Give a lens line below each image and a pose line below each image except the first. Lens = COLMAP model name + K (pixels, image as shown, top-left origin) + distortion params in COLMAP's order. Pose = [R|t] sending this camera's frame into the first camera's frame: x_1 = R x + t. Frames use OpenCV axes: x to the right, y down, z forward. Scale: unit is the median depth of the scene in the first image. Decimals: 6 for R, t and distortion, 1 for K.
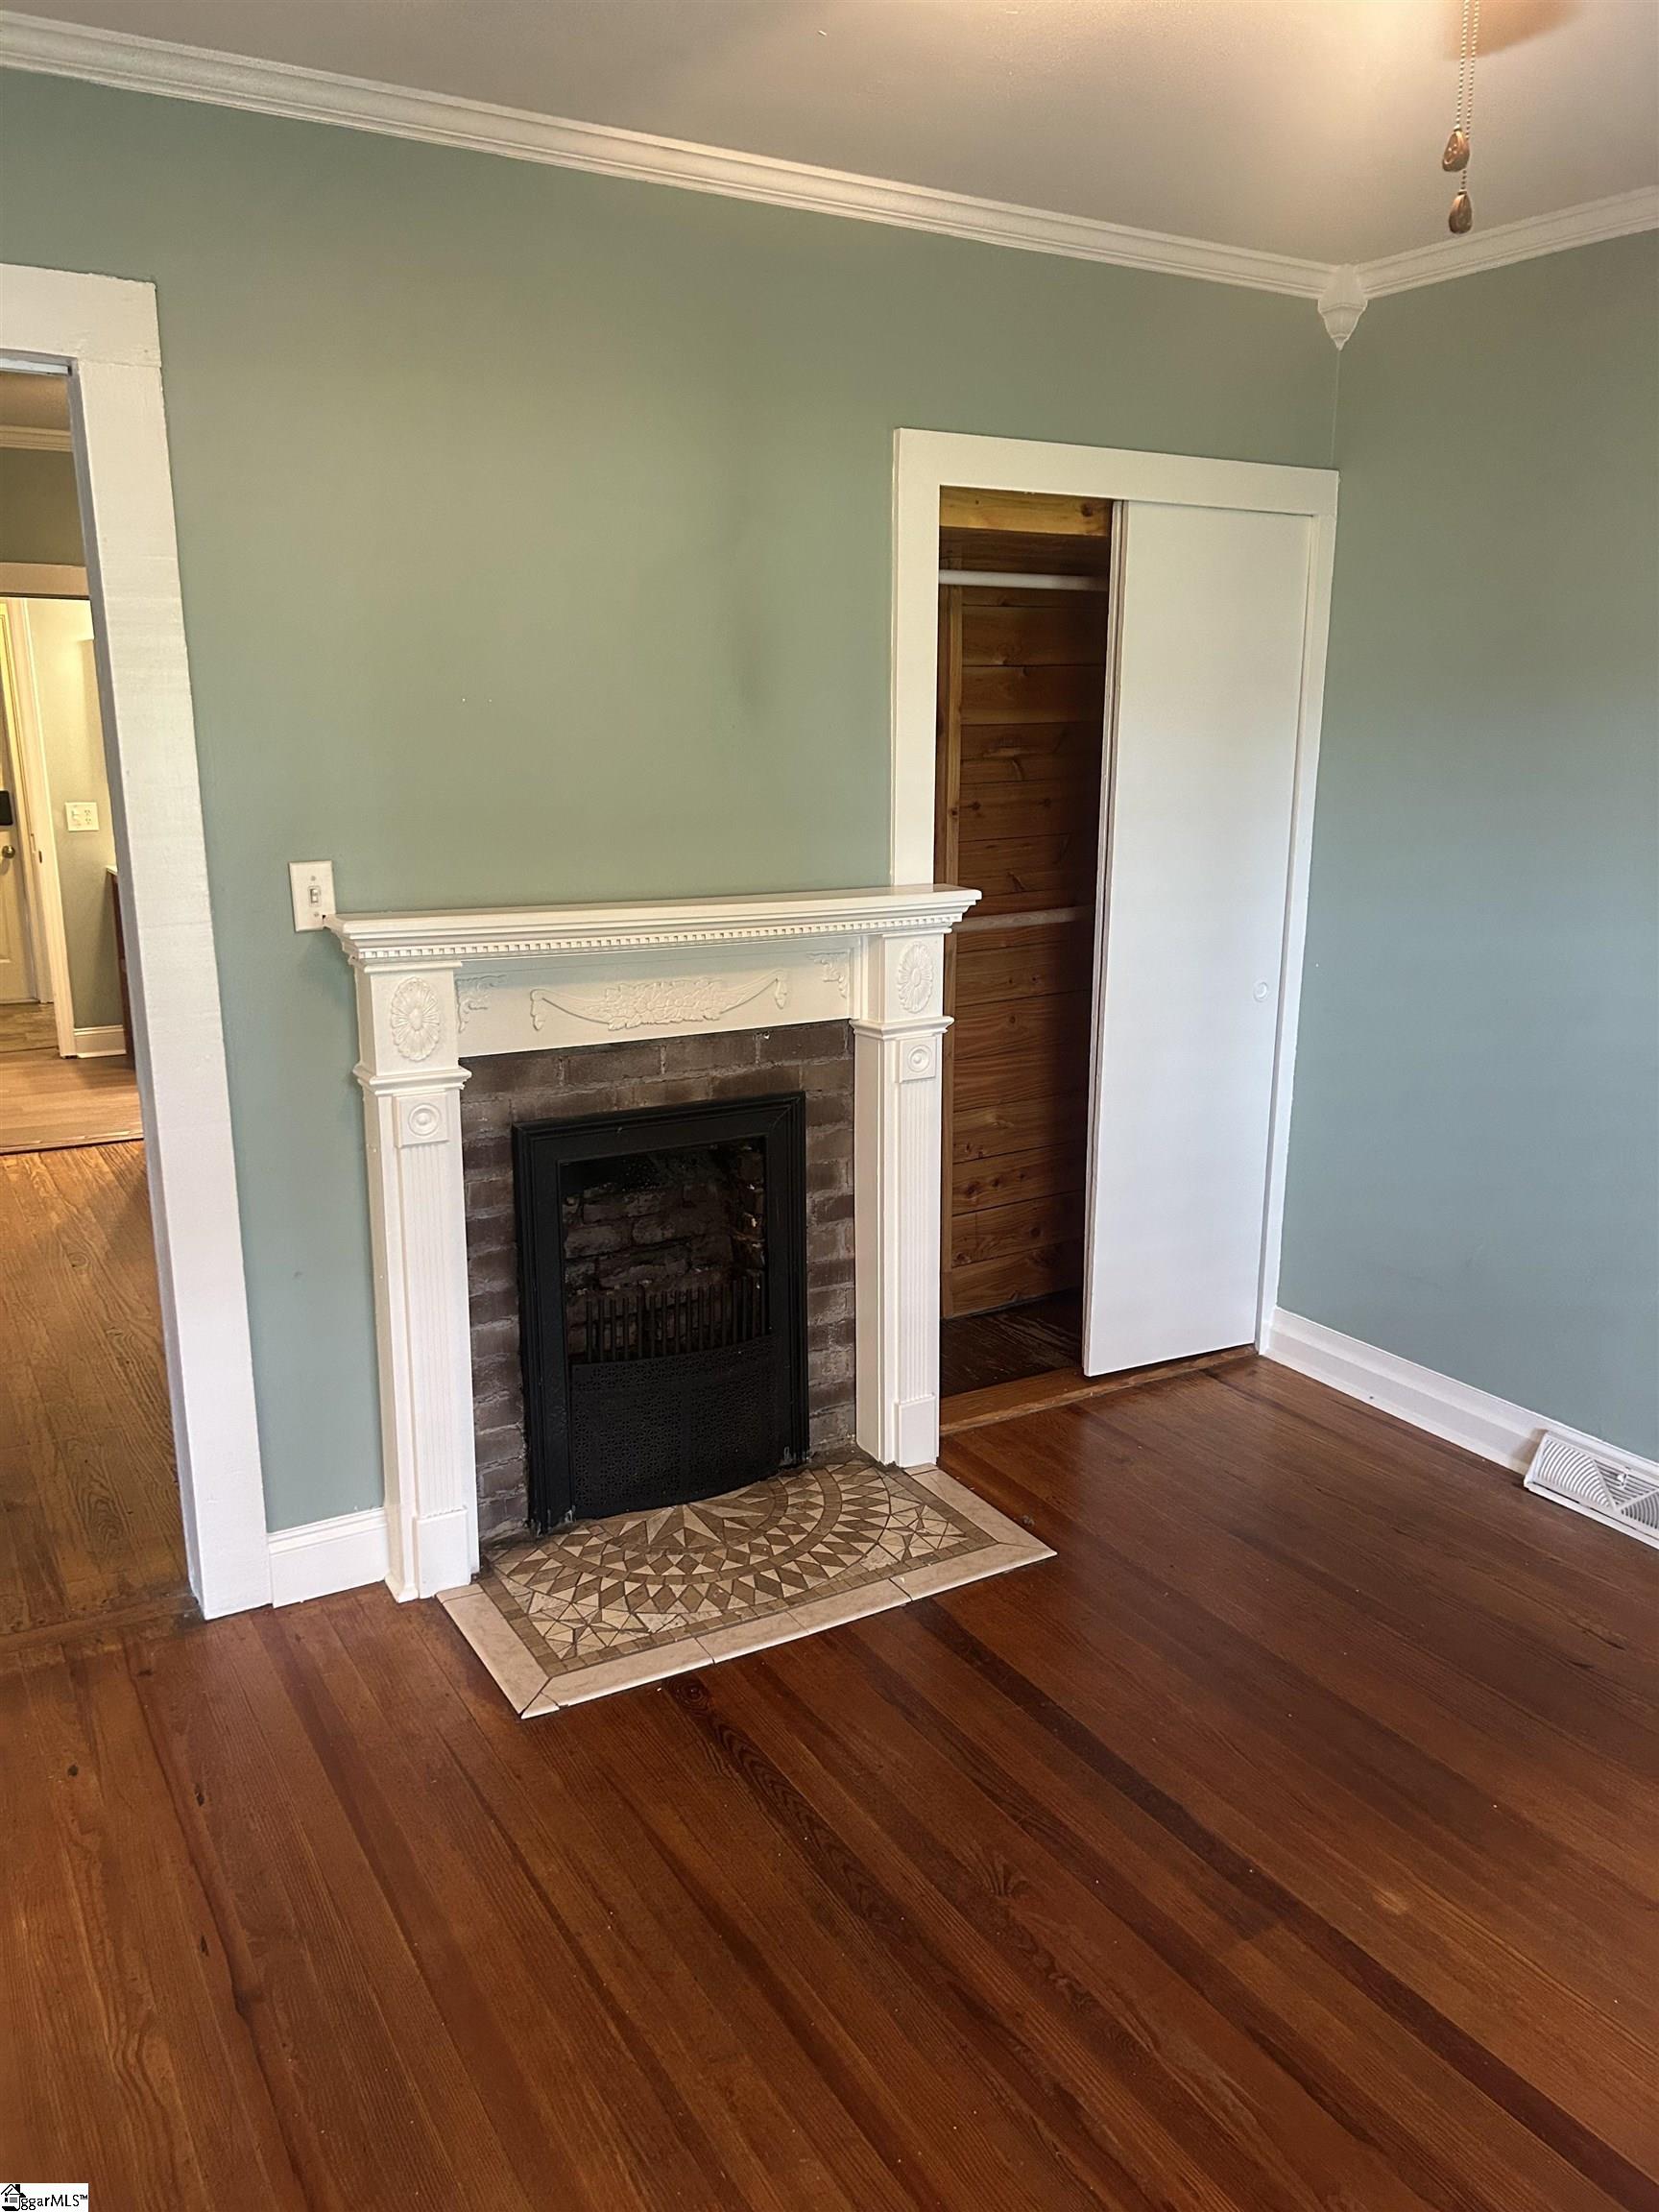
lens RADIAL K [[1676.8, 0, 836.1], [0, 1676.8, 1118.2], [0, 0, 1]] dist [0.031587, -0.056848]
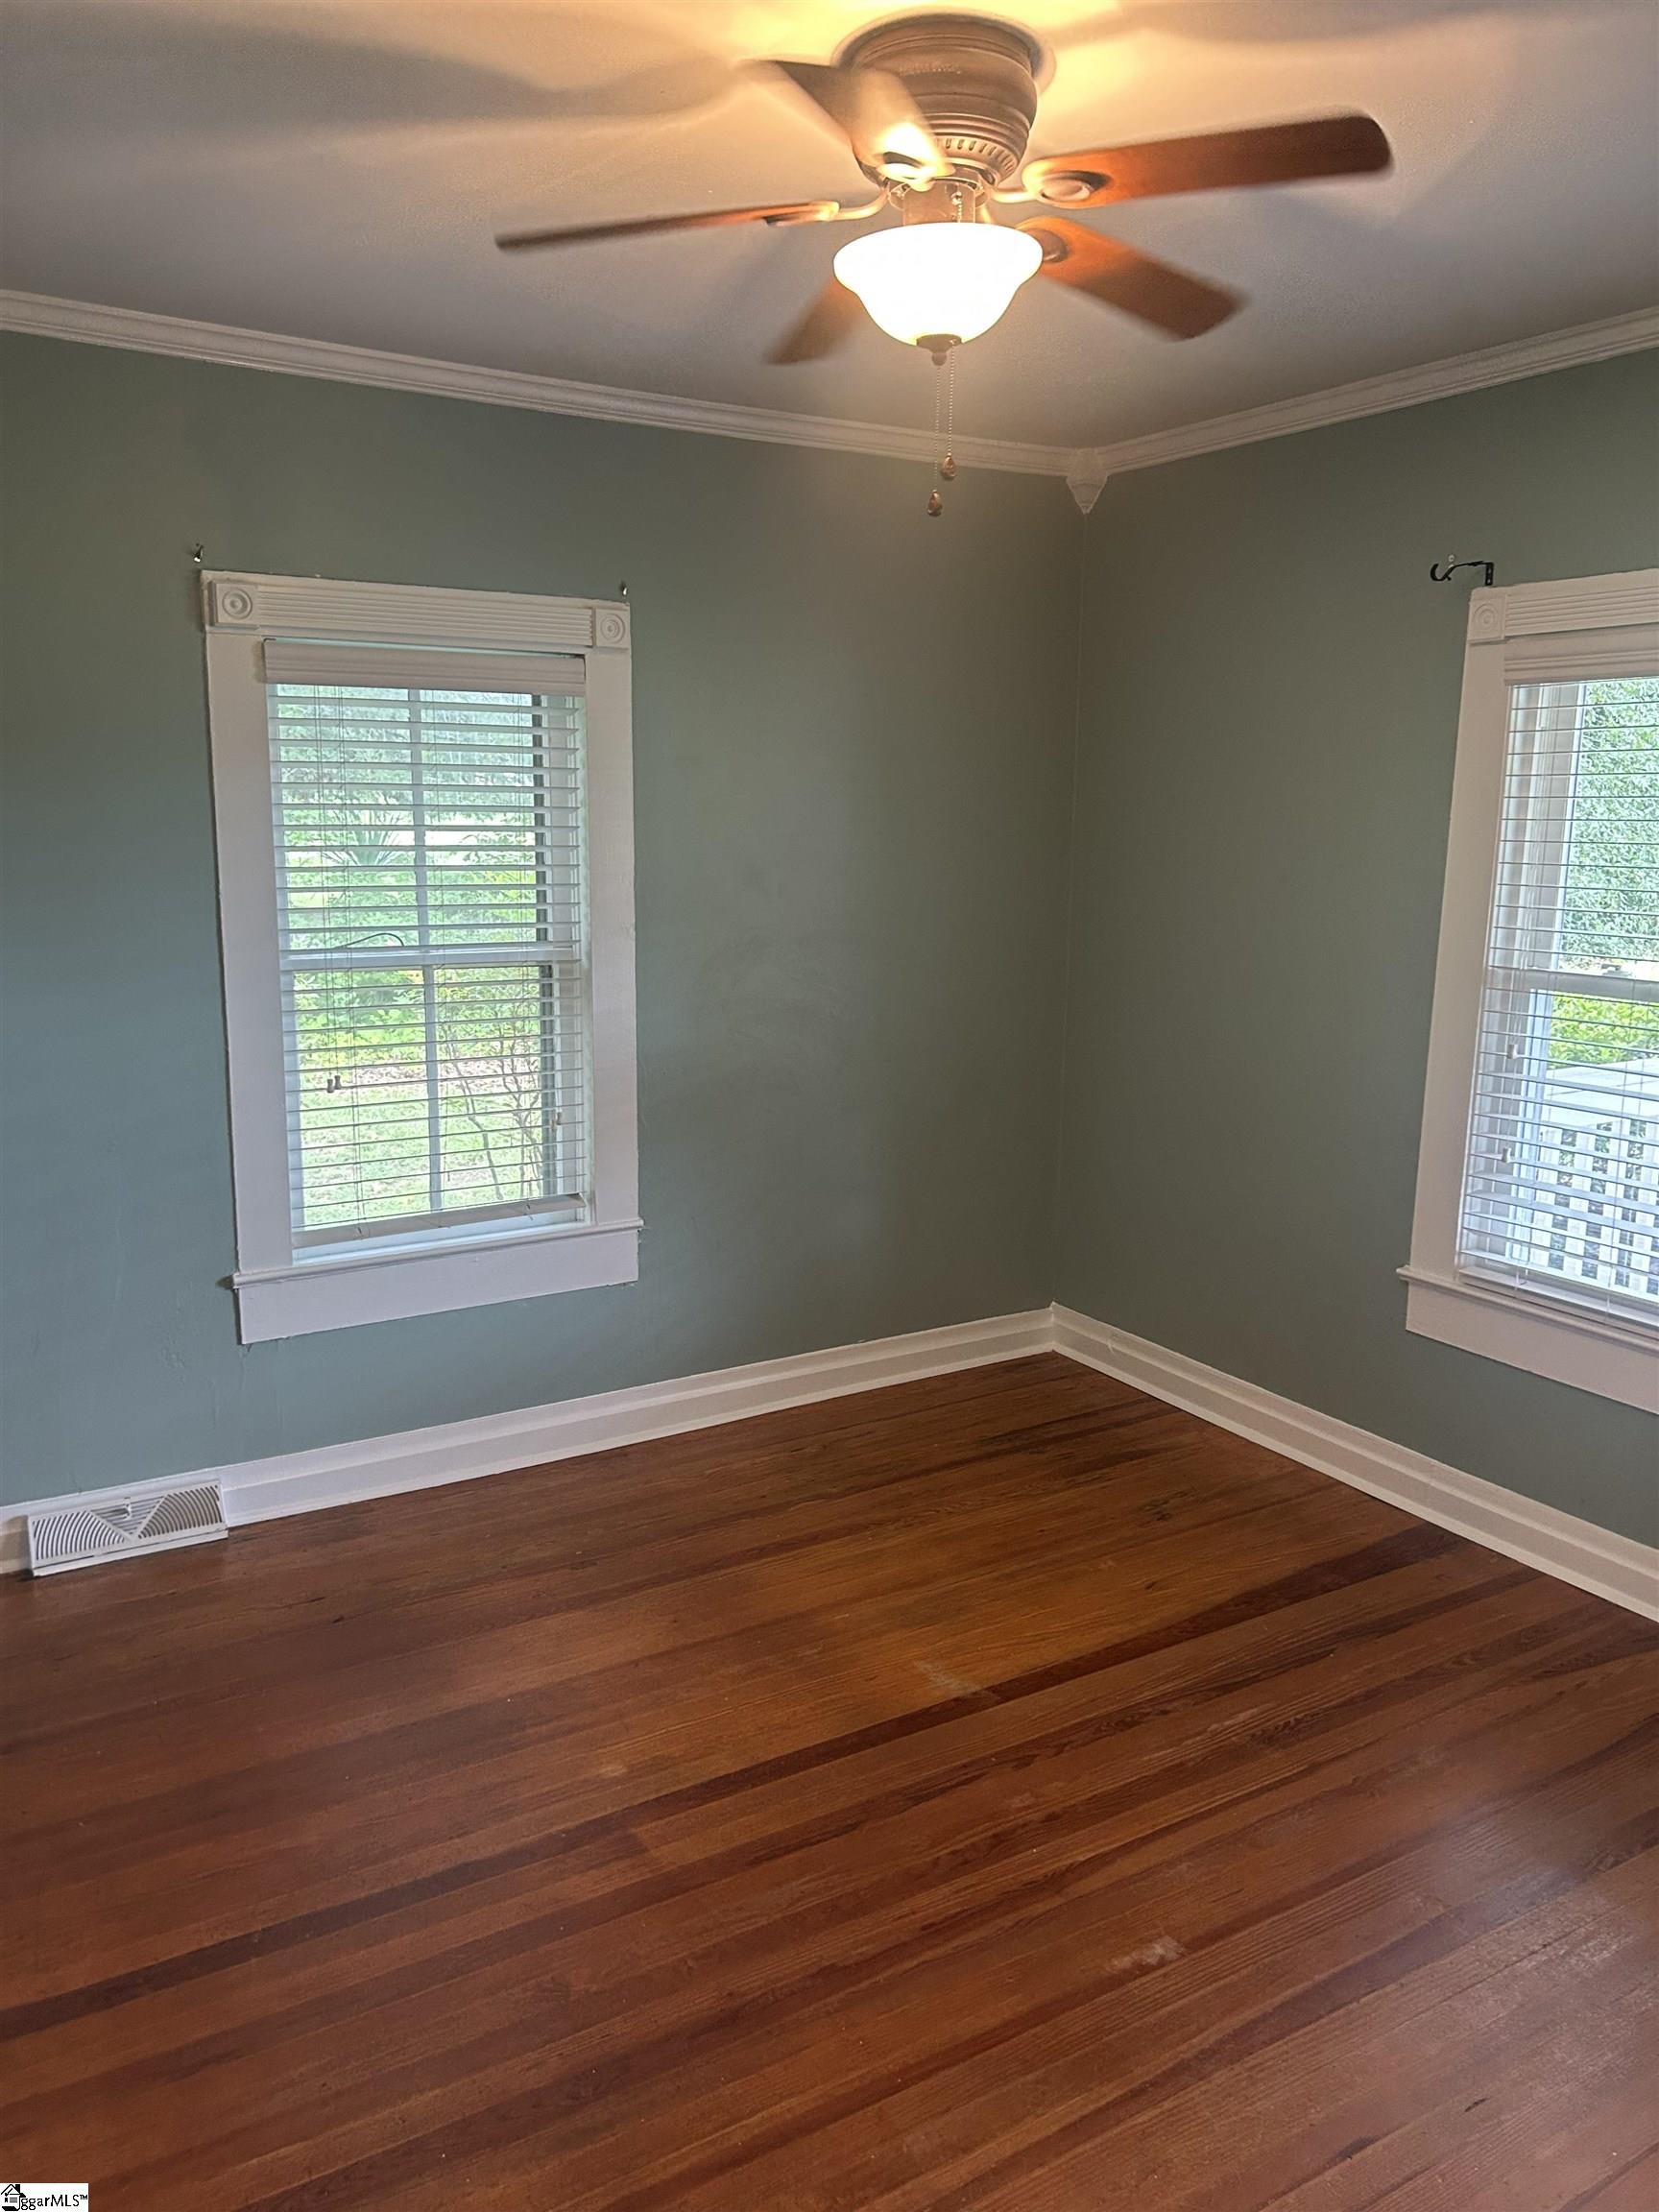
lens RADIAL K [[1676.8, 0, 836.1], [0, 1676.8, 1118.2], [0, 0, 1]] dist [0.031587, -0.056848]
pose [[-0.034059, -0.195594, 0.980093, -0.748921], [0.229309, 0.952971, 0.198150, -0.176701], [-0.972758, 0.231493, 0.012394, 0.707510]]
